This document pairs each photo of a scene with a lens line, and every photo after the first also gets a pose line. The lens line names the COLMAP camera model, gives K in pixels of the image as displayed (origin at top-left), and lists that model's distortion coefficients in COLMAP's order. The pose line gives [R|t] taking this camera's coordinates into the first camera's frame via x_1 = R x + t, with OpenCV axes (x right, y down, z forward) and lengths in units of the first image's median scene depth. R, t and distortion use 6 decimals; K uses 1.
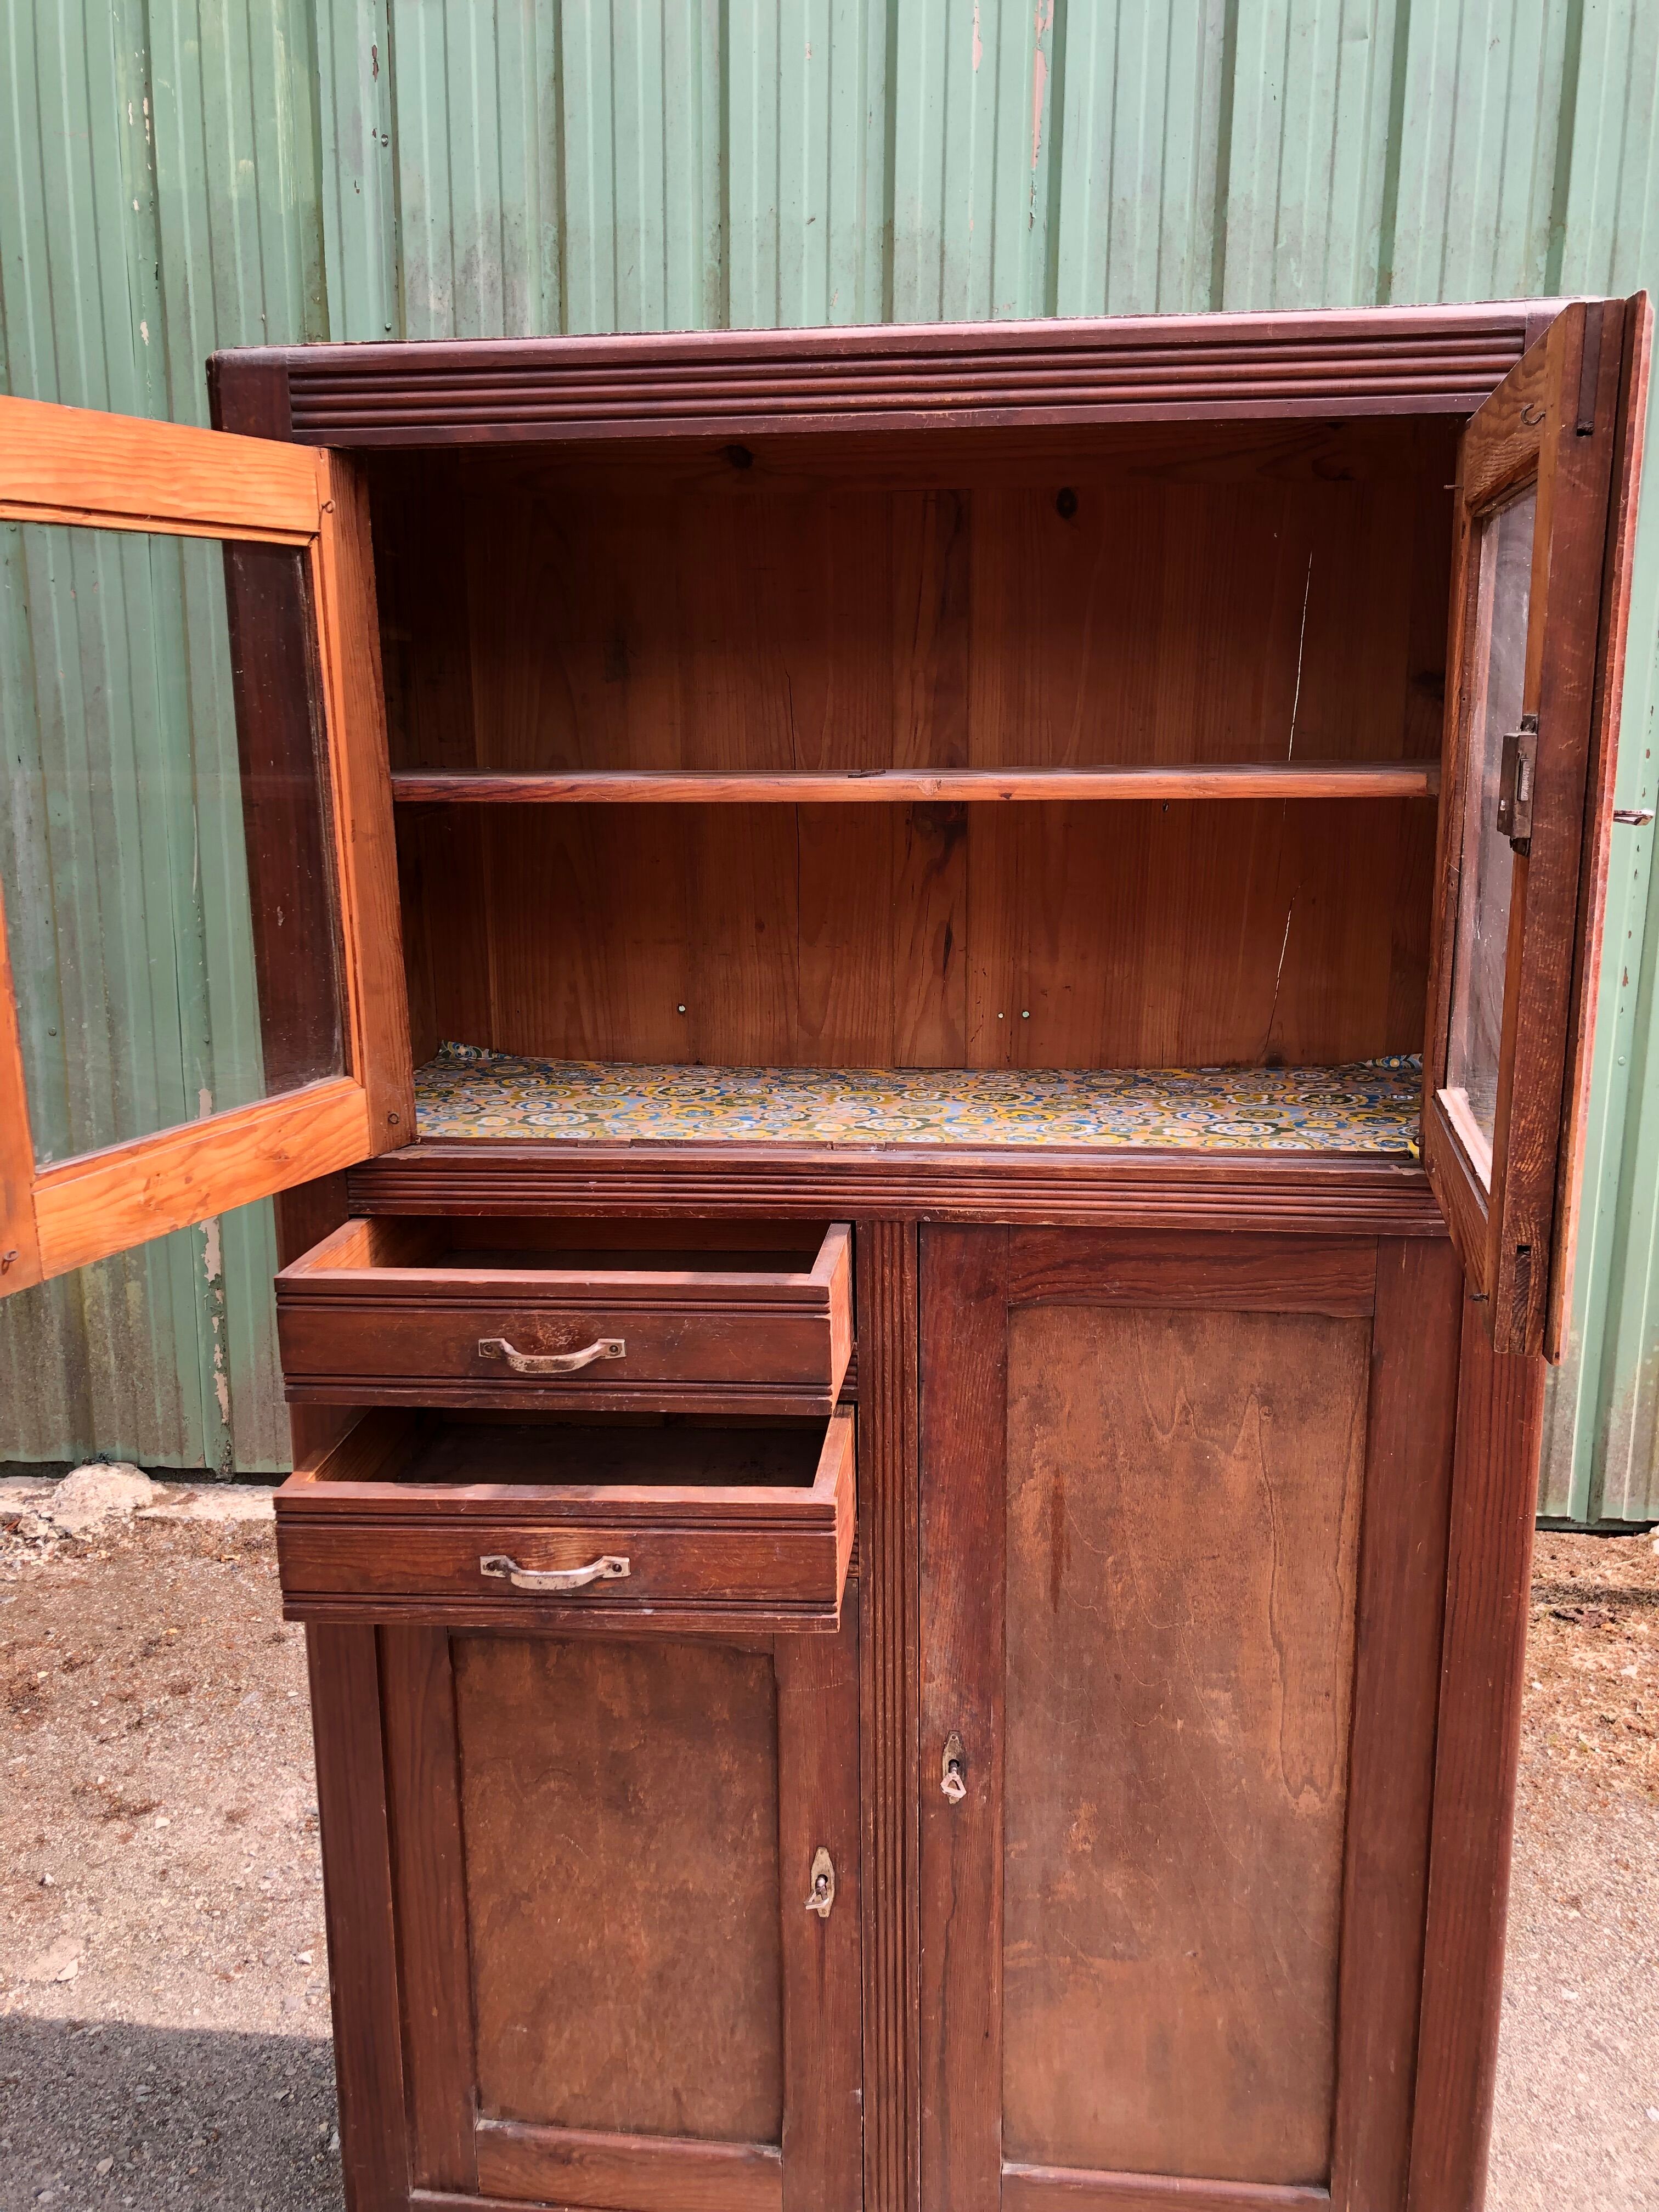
lens RADIAL K [[1772.1, 0, 855.0], [0, 1772.1, 1101.8], [0, 0, 1]] dist [0.027196, -0.024891]
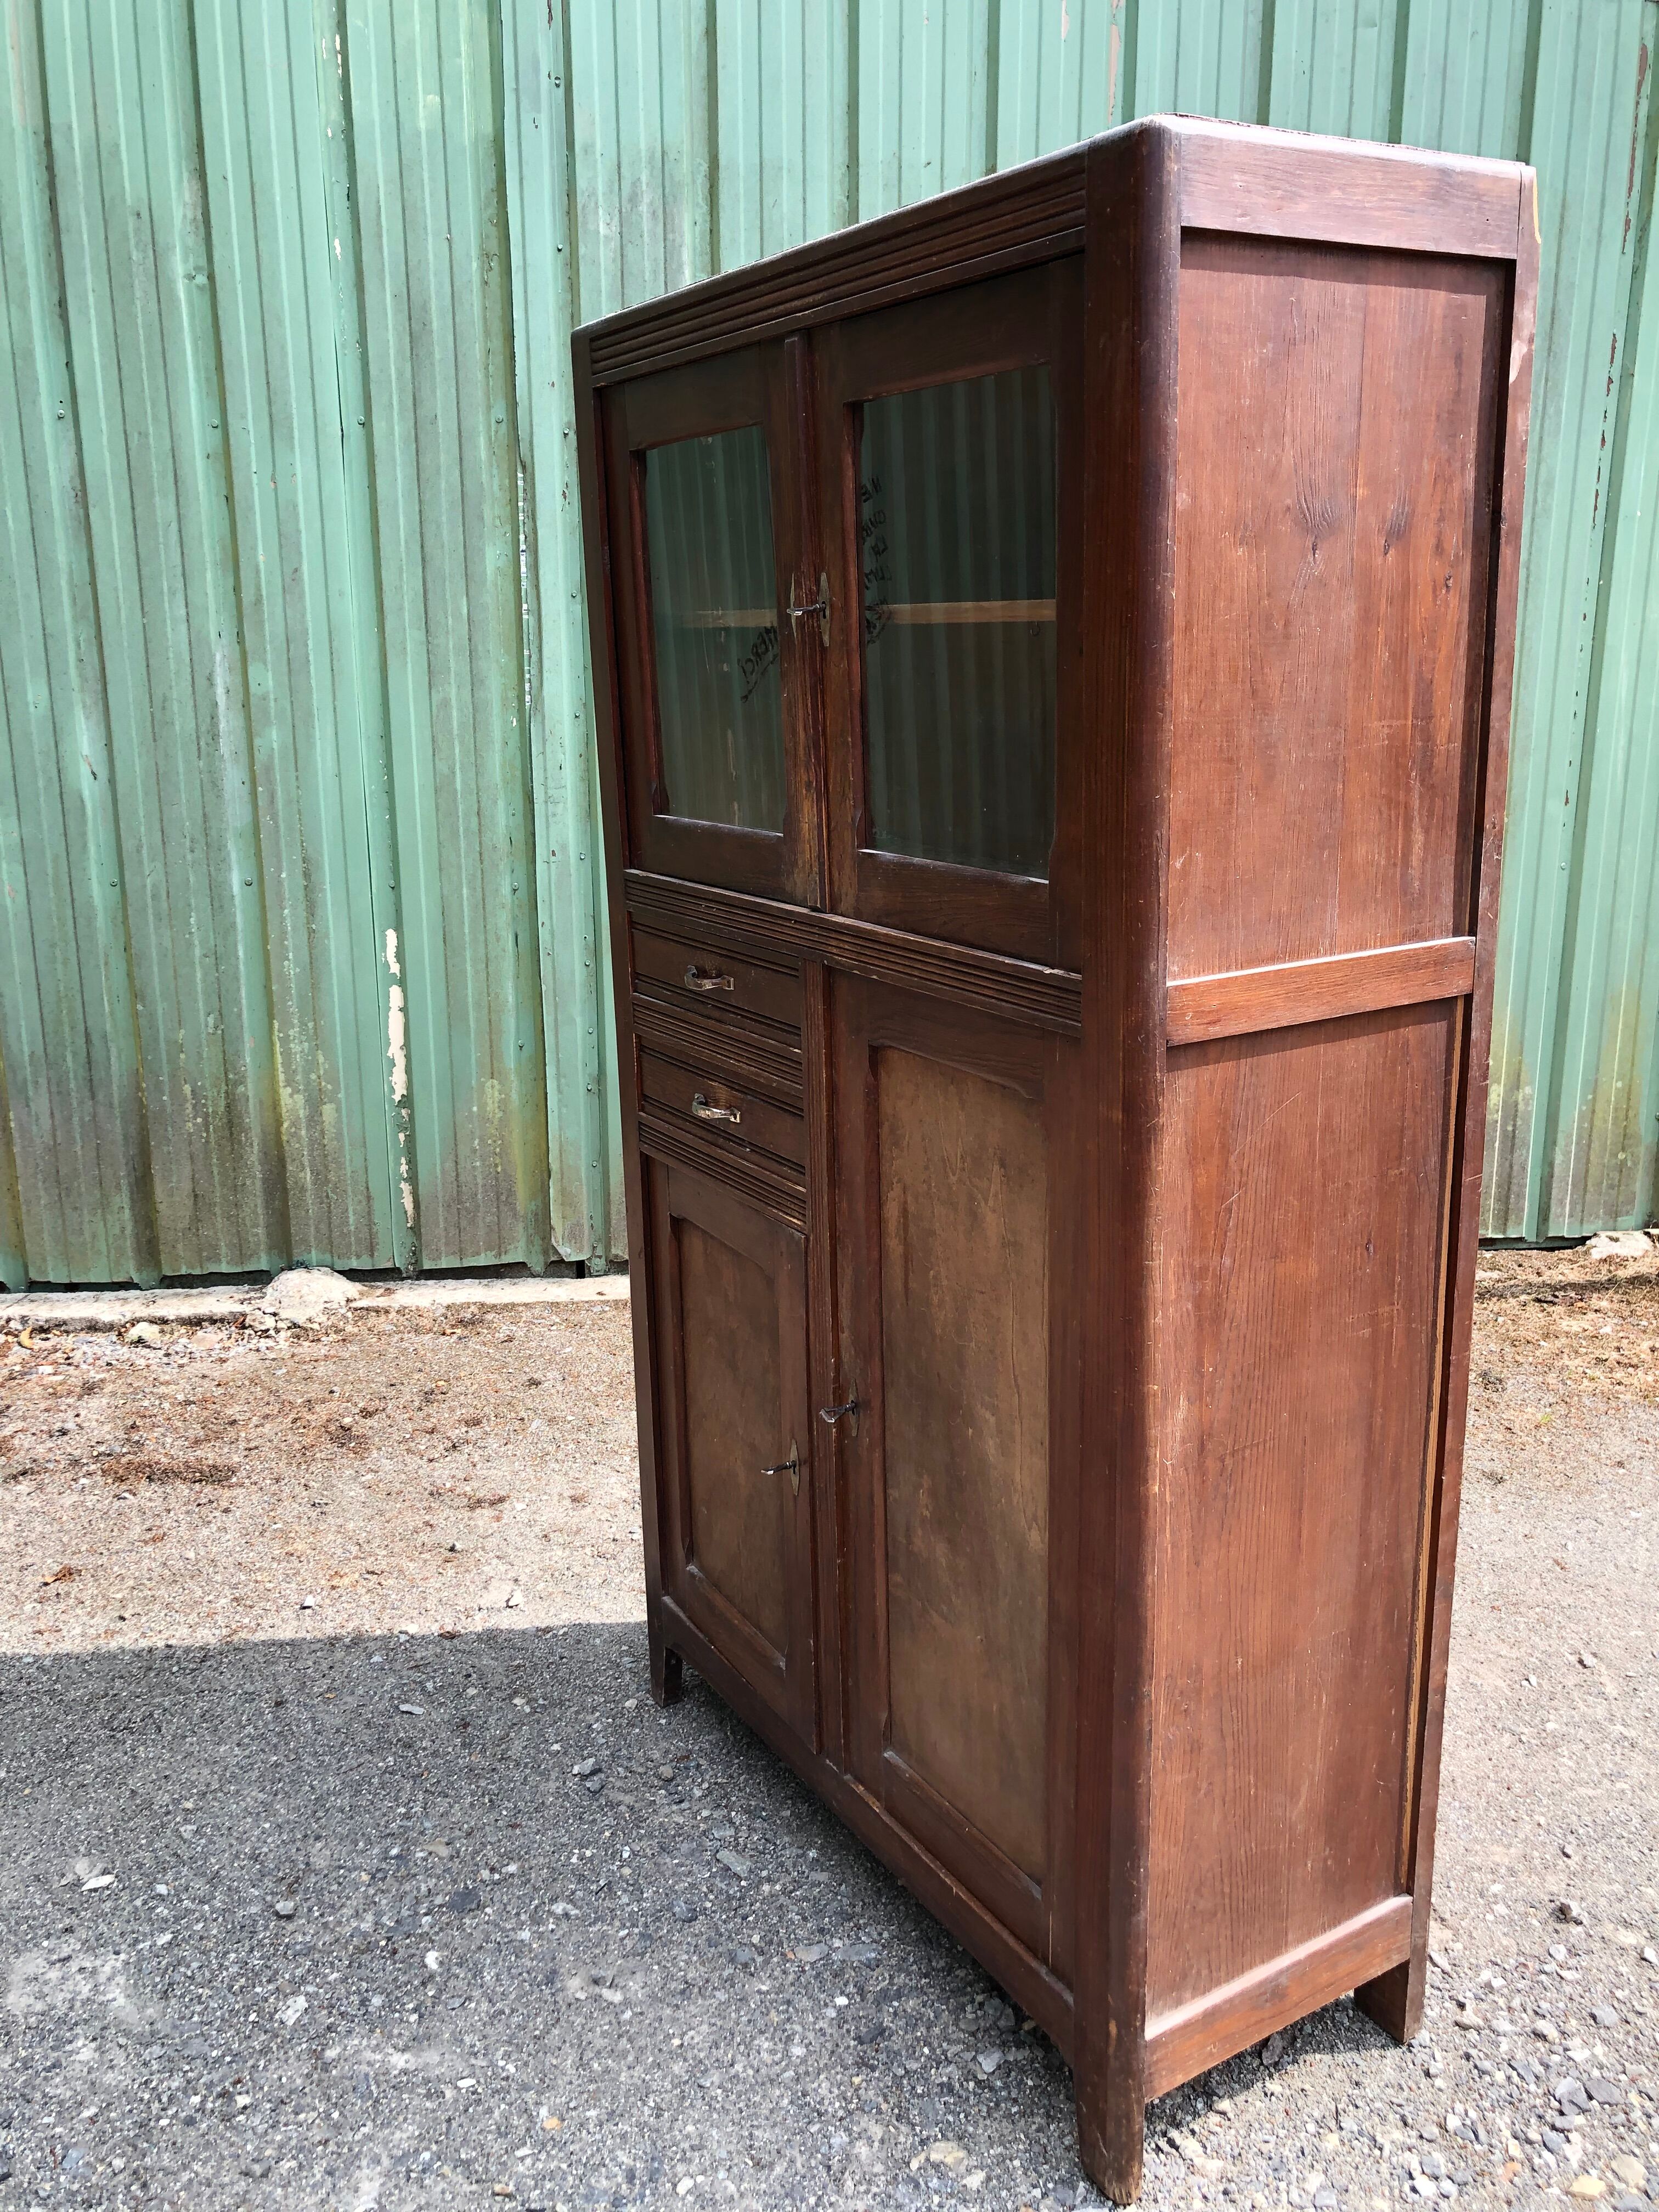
lens RADIAL K [[1772.1, 0, 849.7], [0, 1772.1, 1092.9], [0, 0, 1]] dist [0.027196, -0.024891]
pose [[0.988602, -0.046195, 0.143291, -0.307163], [0.039983, 0.998144, 0.045931, 0.070991], [-0.145147, -0.039678, 0.988614, -0.206640]]
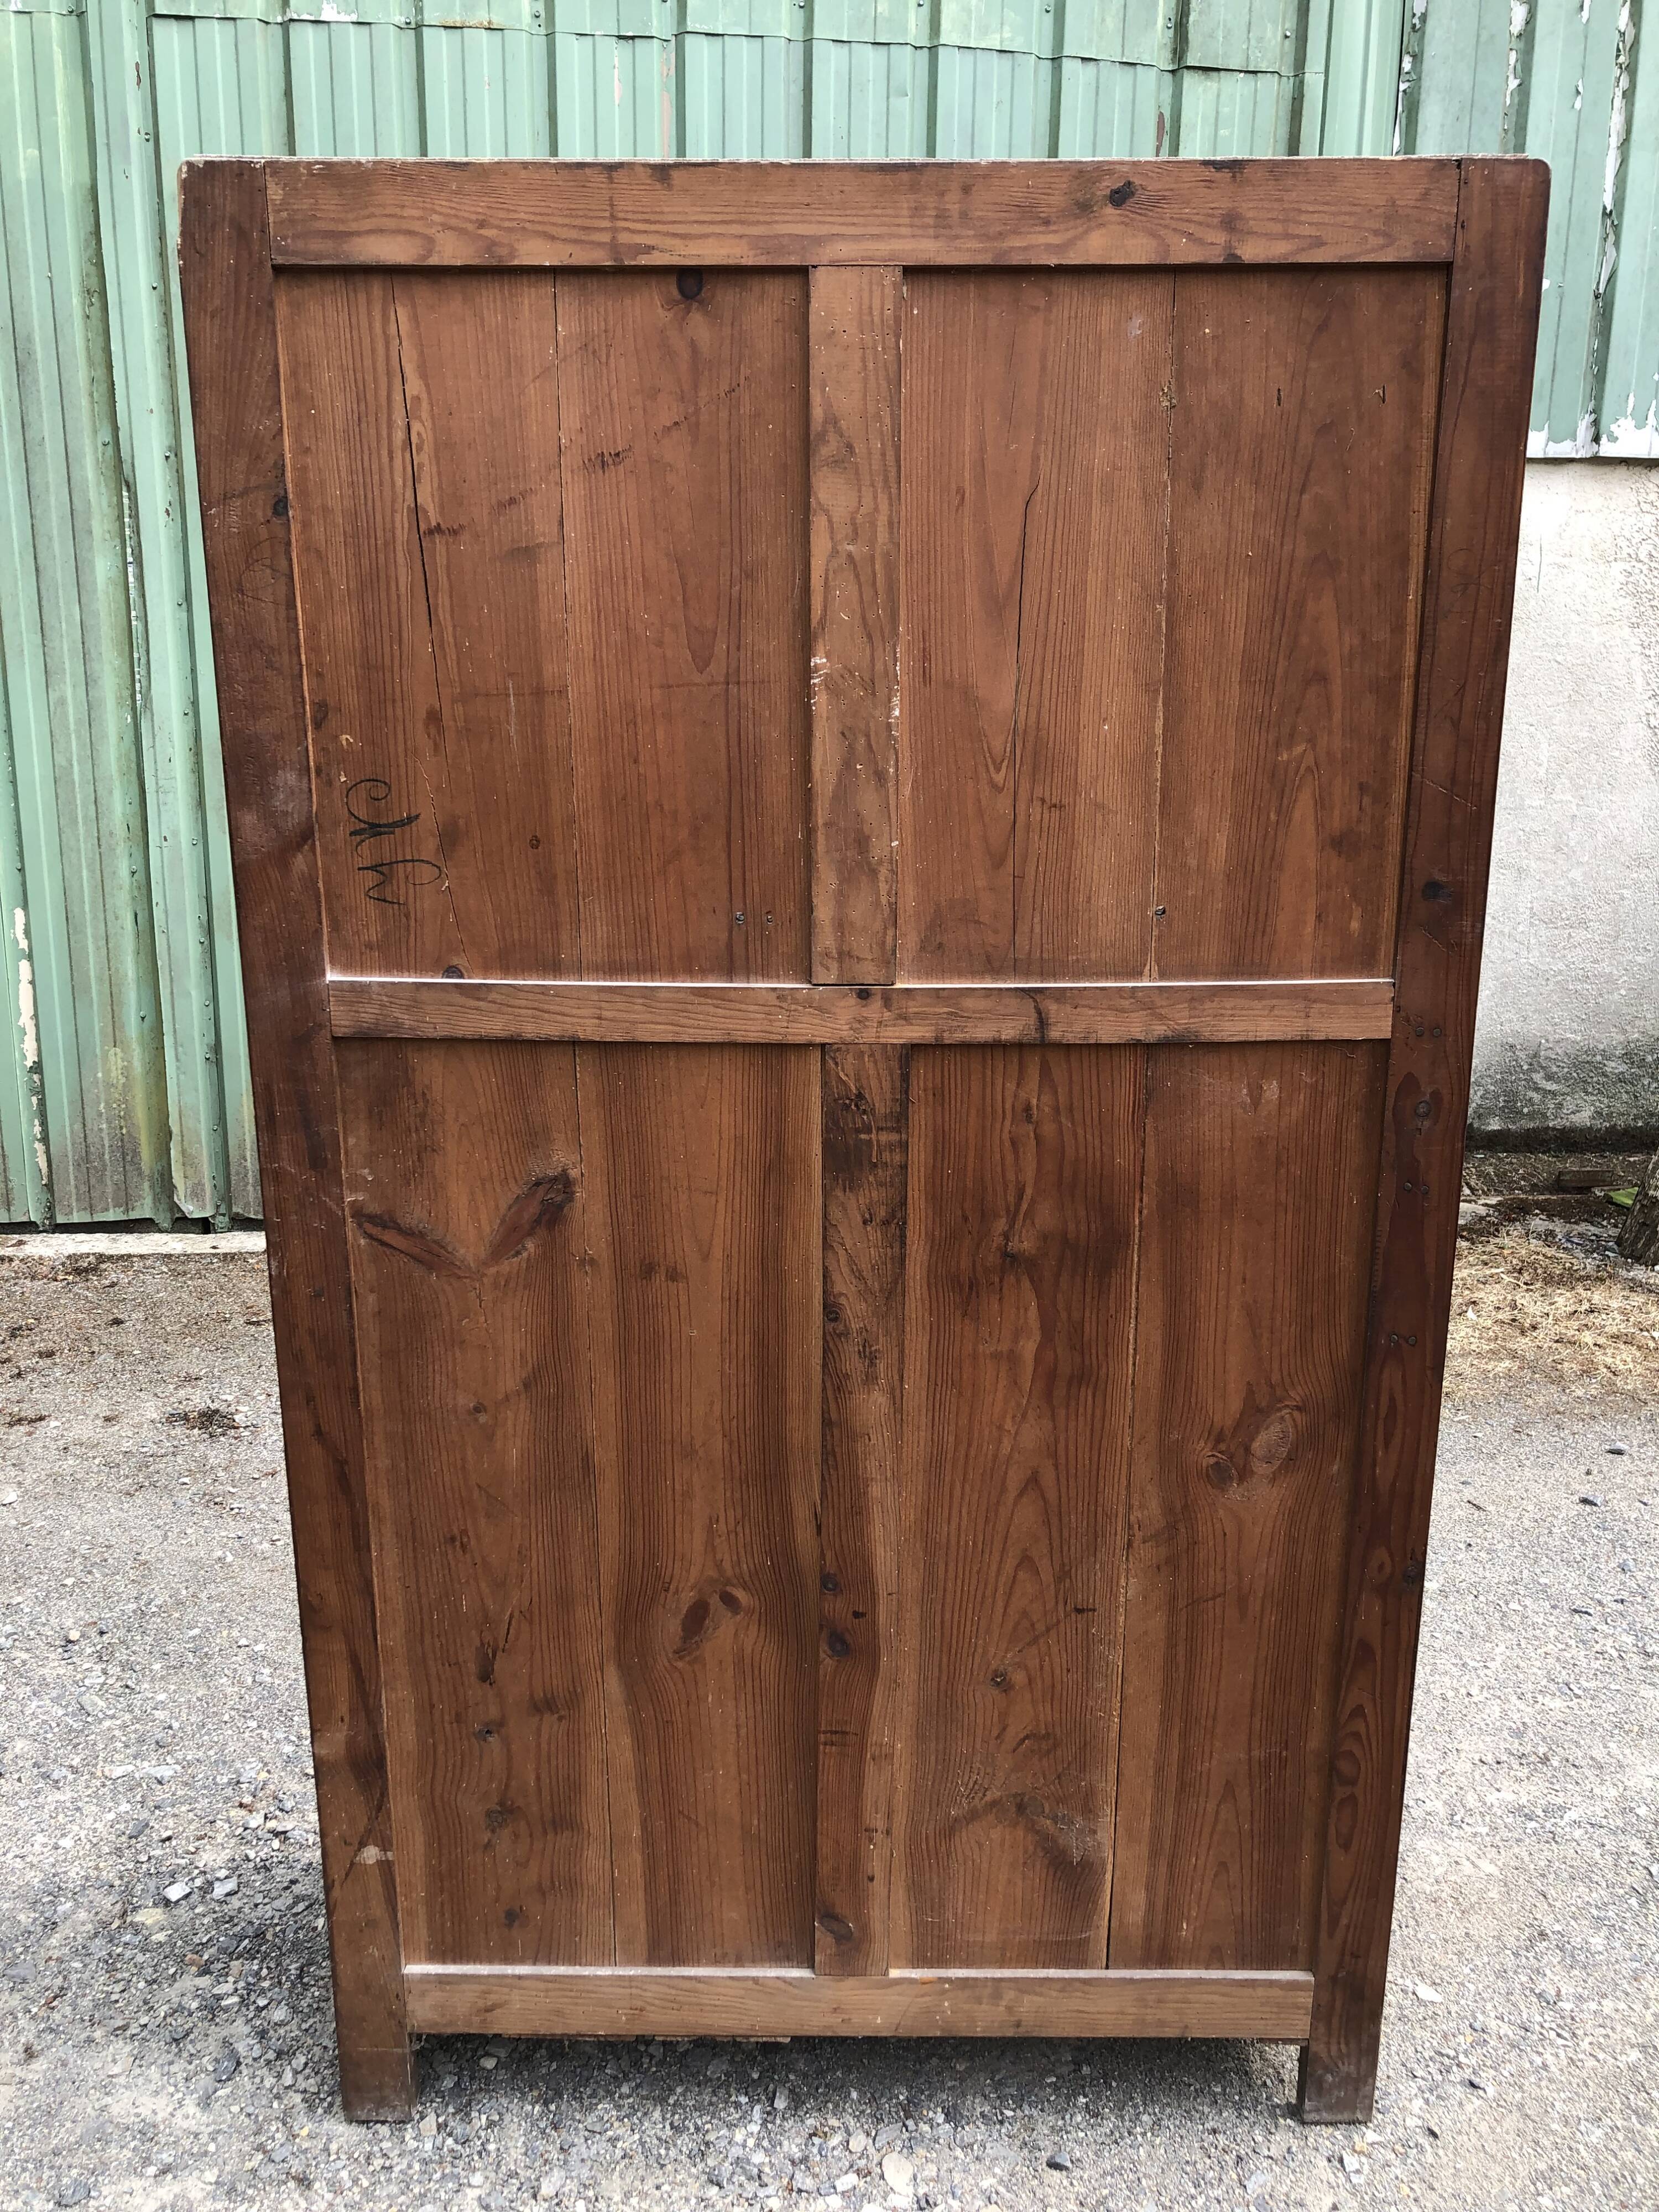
lens RADIAL K [[1772.1, 0, 795.1], [0, 1772.1, 1095.1], [0, 0, 1]] dist [0.027196, -0.024891]
pose [[0.989581, -0.035183, 0.139610, -0.013491], [0.029705, 0.998712, 0.041127, 0.109546], [-0.140877, -0.036551, 0.989352, -0.376143]]
